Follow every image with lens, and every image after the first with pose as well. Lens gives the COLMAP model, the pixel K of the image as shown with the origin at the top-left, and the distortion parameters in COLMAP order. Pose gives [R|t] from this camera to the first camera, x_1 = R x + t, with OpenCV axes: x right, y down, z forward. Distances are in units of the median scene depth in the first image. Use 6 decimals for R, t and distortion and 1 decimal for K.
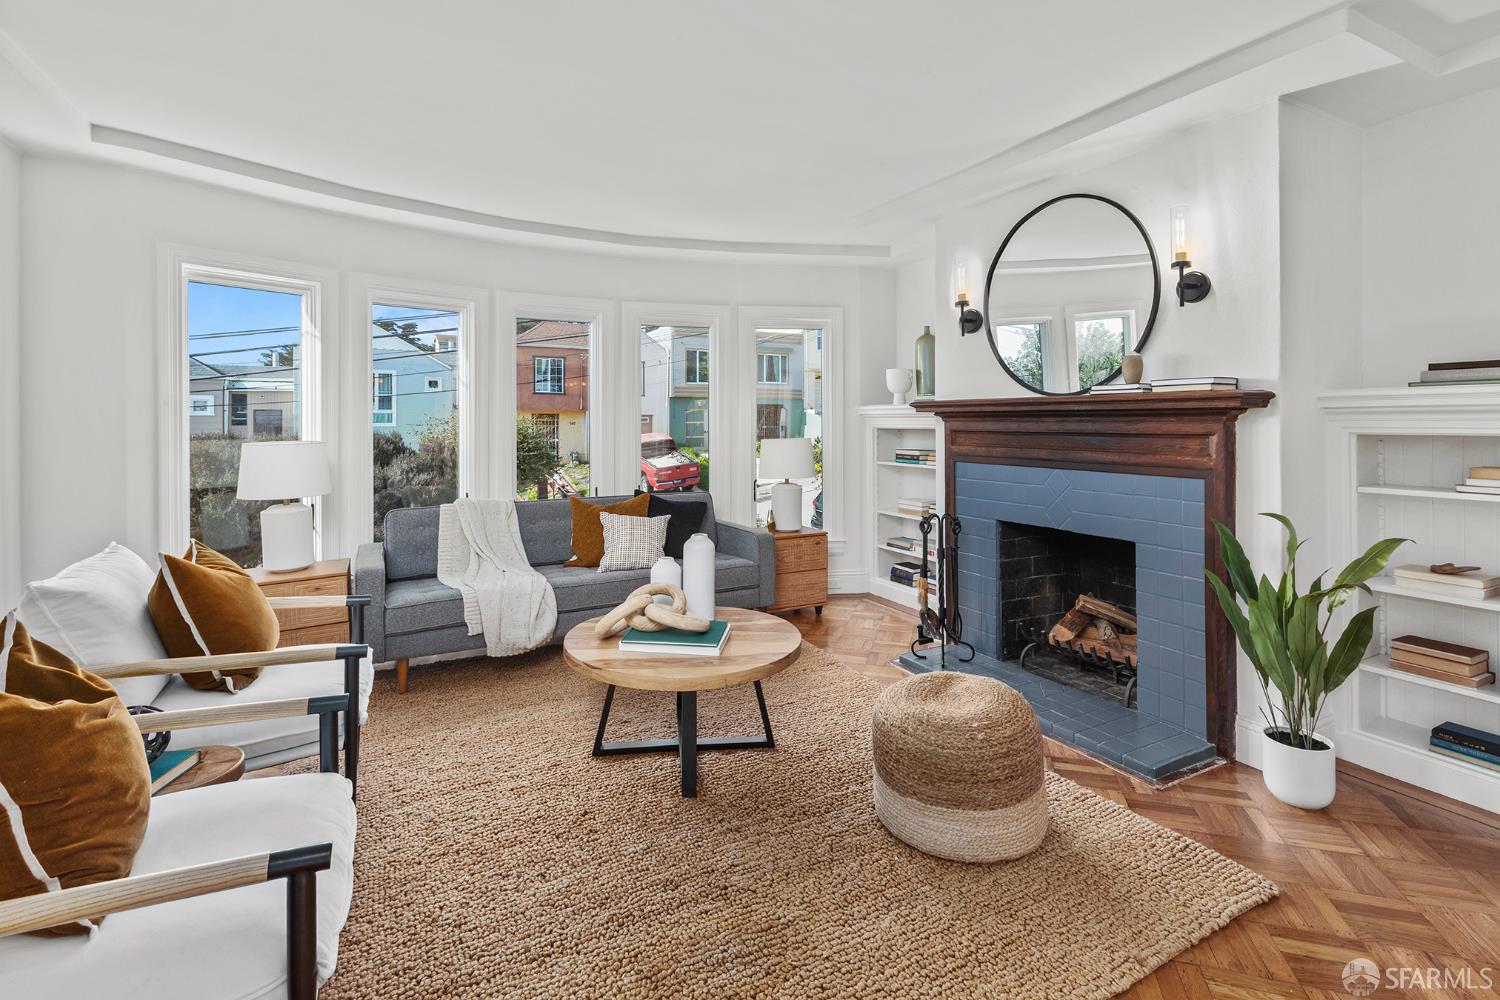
lens RADIAL K [[688.8, 0, 759.0], [0, 688.8, 416.7], [0, 0, 1]] dist [0.003054, -0.000540]
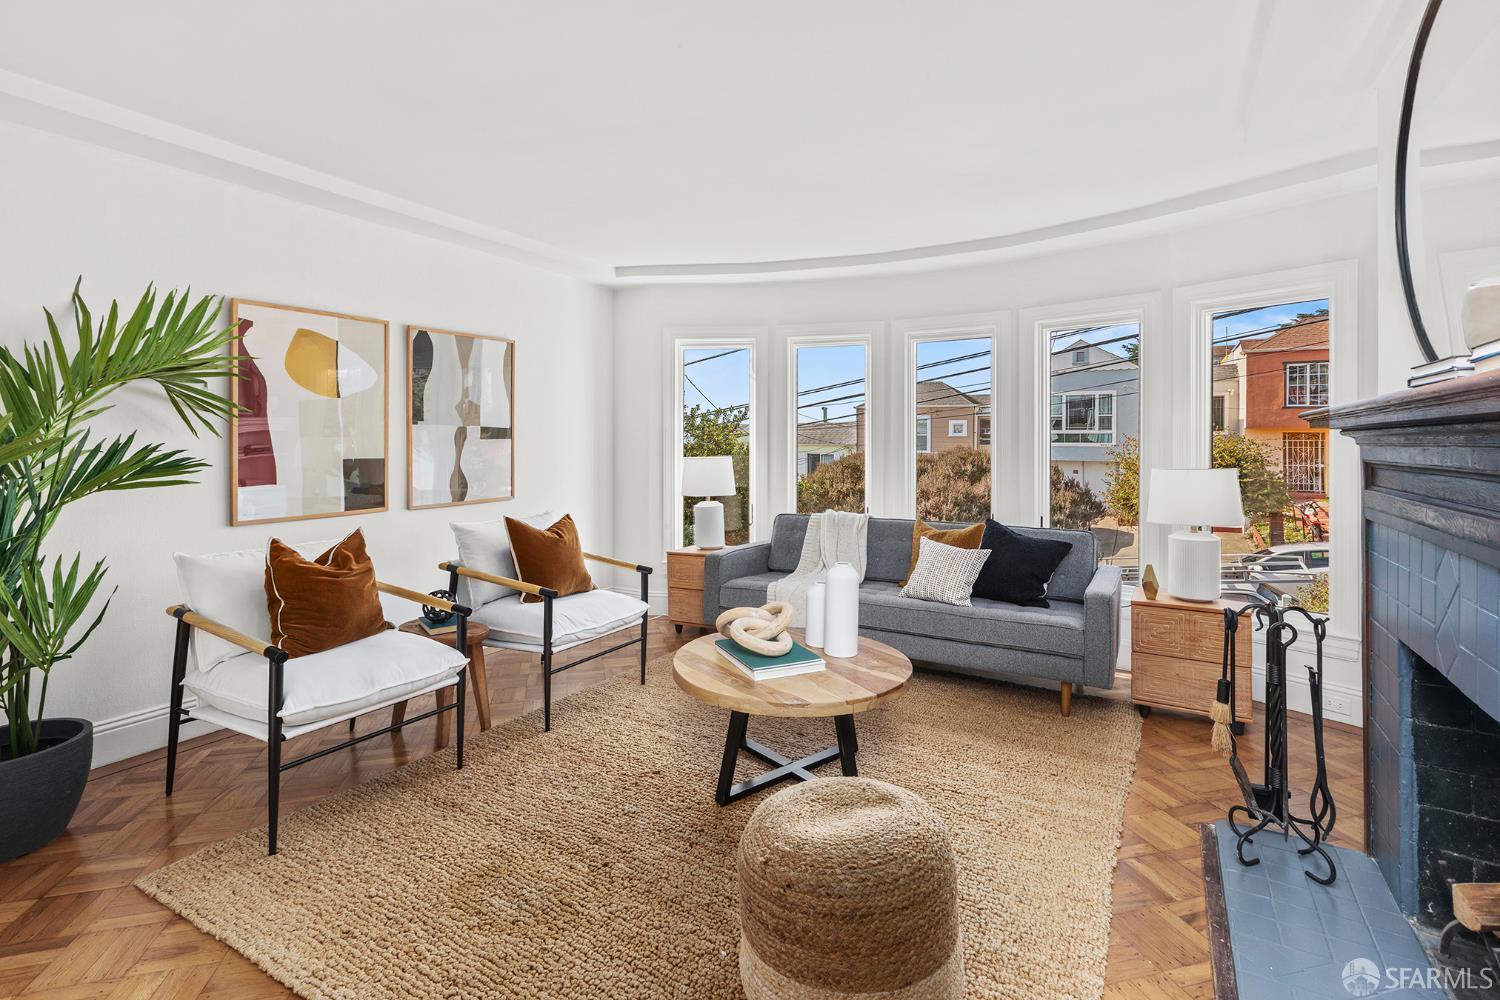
lens RADIAL K [[688.8, 0, 759.3], [0, 688.8, 443.9], [0, 0, 1]] dist [0.003054, -0.000540]
pose [[0.524681, 0.005405, -0.851282, 0.484535], [0.003668, 0.999956, 0.008610, -0.001378], [0.851291, -0.007639, 0.524638, 0.300983]]
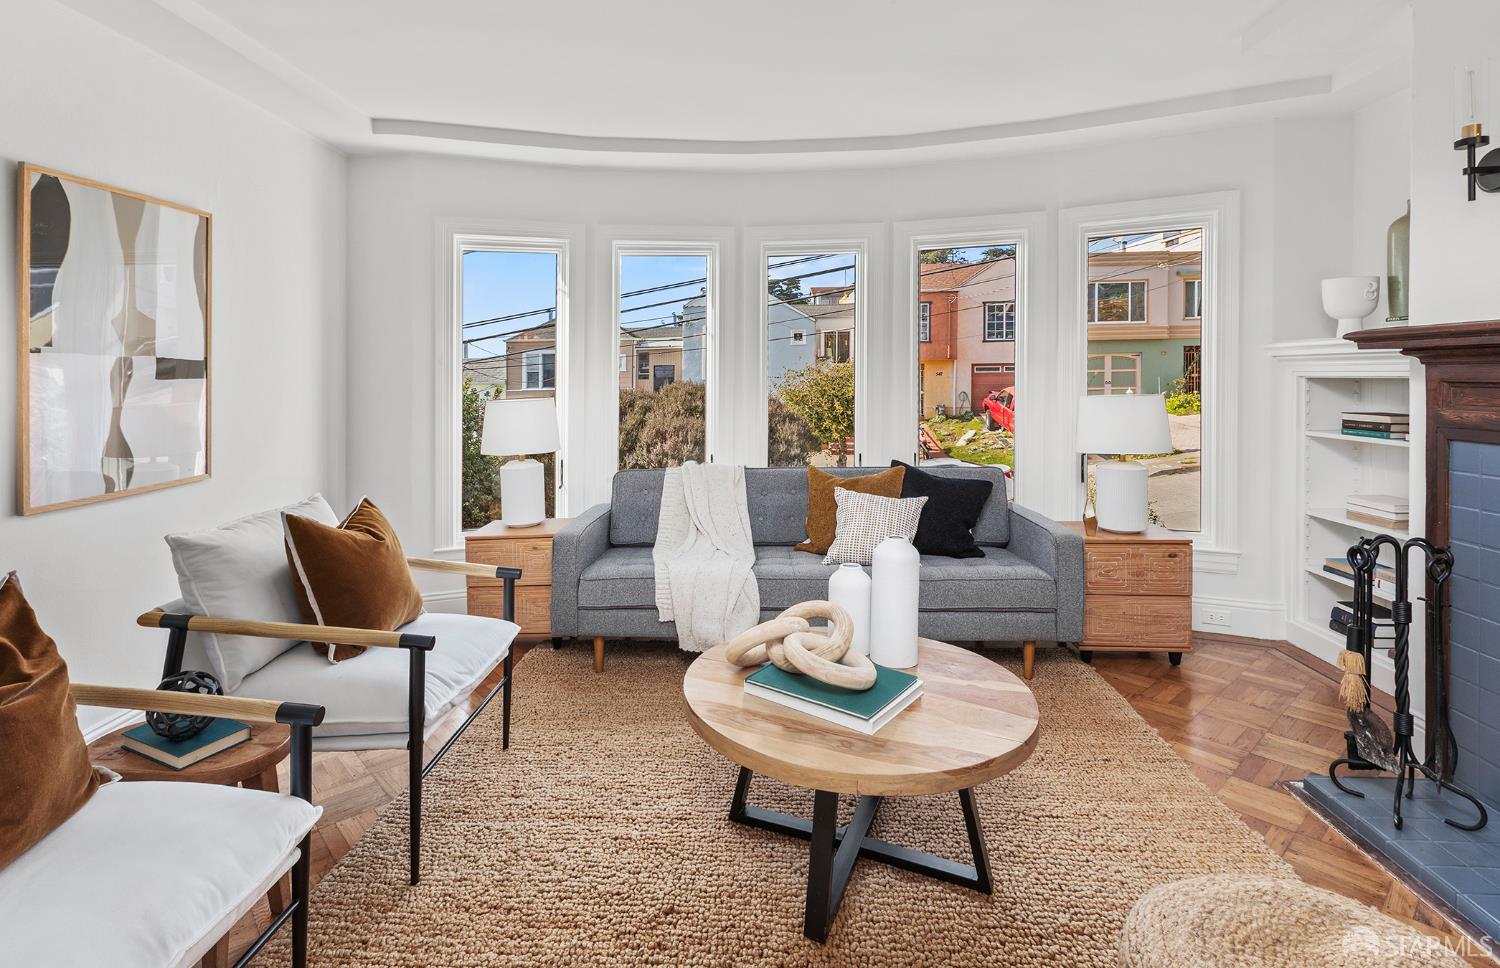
lens RADIAL K [[734.8, 0, 720.6], [0, 734.8, 383.8], [0, 0, 1]] dist [0.004116, -0.001723]
pose [[0.836496, -0.006813, -0.547931, 0.127901], [0.019562, 0.999657, 0.017434, 0.001134], [0.547624, -0.025303, 0.836342, 0.219822]]
